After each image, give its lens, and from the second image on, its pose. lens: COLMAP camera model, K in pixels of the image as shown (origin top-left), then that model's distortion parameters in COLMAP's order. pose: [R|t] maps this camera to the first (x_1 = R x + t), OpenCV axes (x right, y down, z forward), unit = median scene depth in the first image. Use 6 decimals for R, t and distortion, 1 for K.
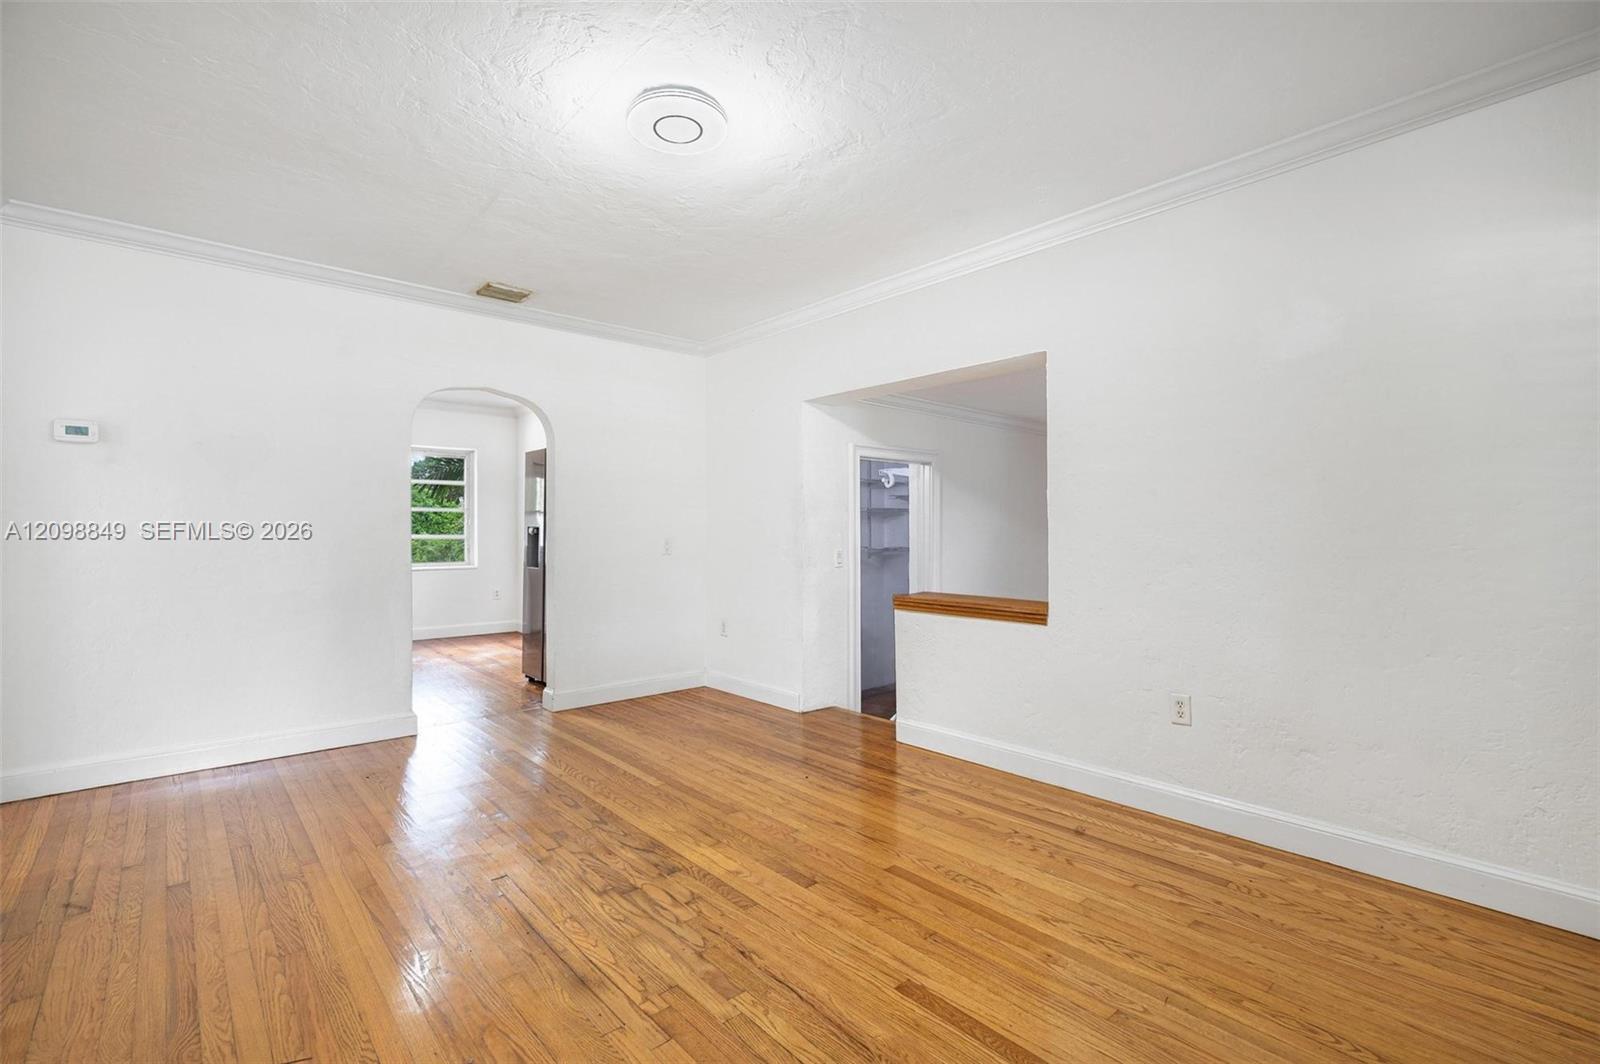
lens RADIAL K [[728.7, 0, 799.3], [0, 728.7, 529.6], [0, 0, 1]] dist [-0.002451, -0.000309]
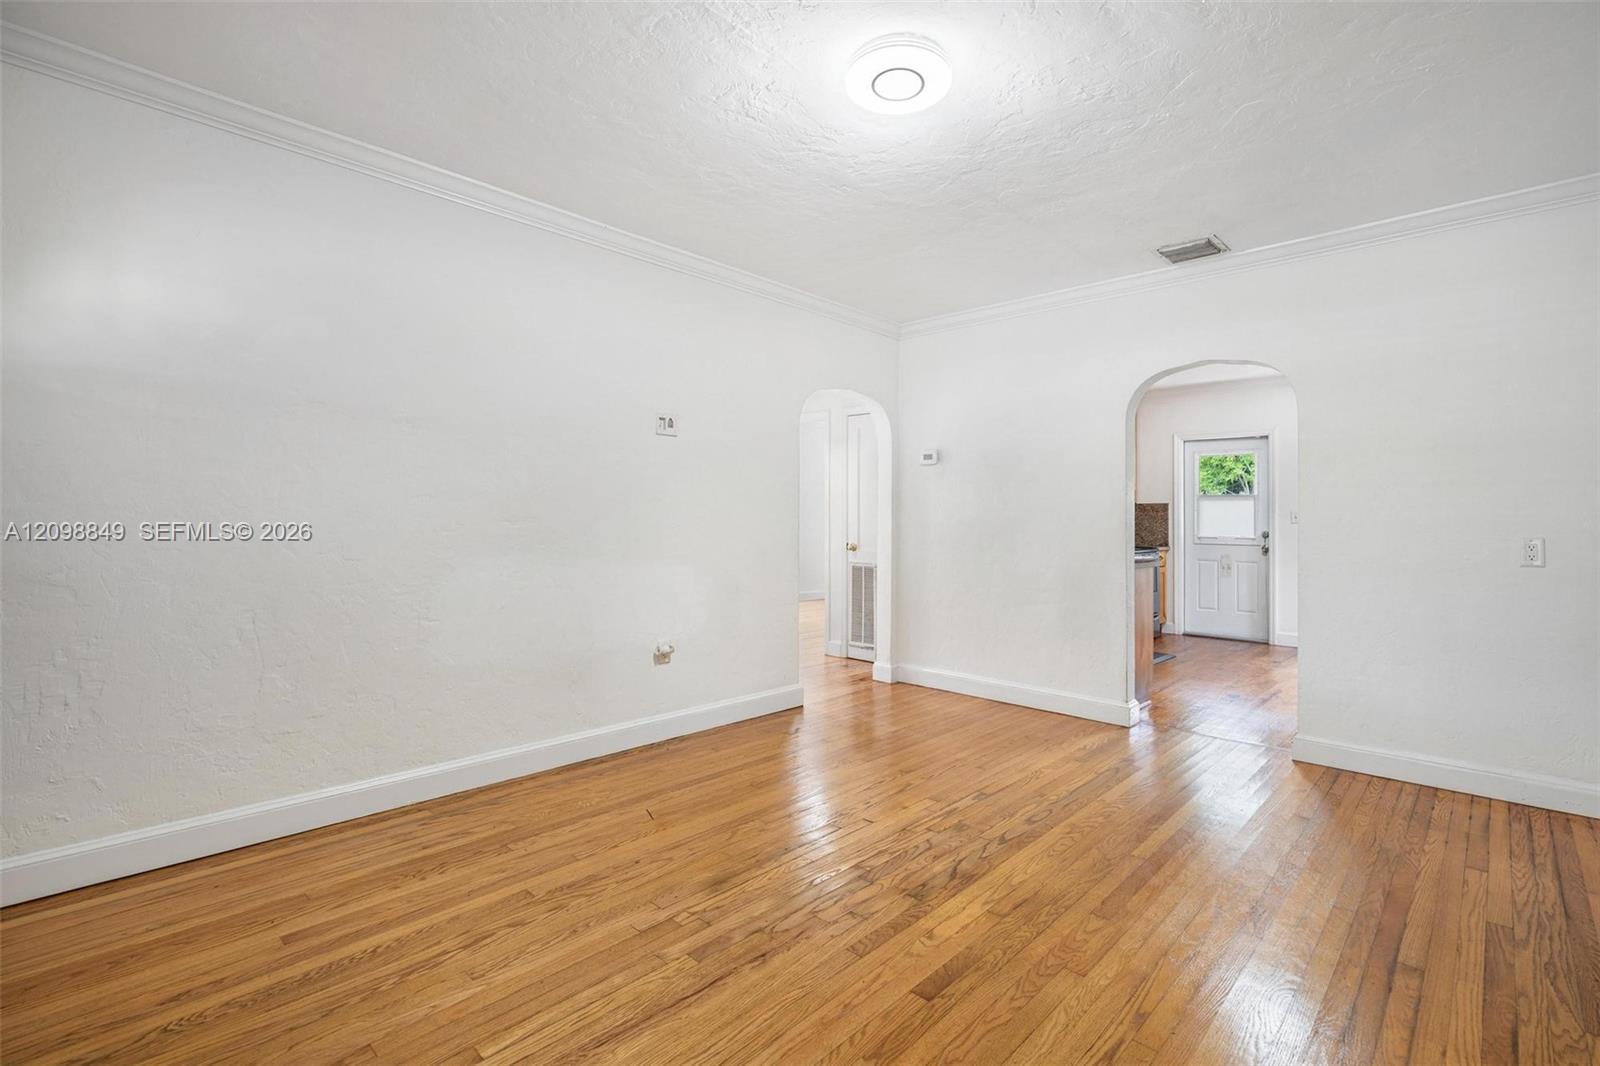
lens RADIAL K [[728.7, 0, 799.2], [0, 728.7, 524.1], [0, 0, 1]] dist [-0.002451, -0.000309]
pose [[0.082222, 0.003161, -0.996609, 0.676050], [-0.007731, 0.999967, 0.002533, 0.006909], [0.996584, 0.007497, 0.082244, 0.739432]]
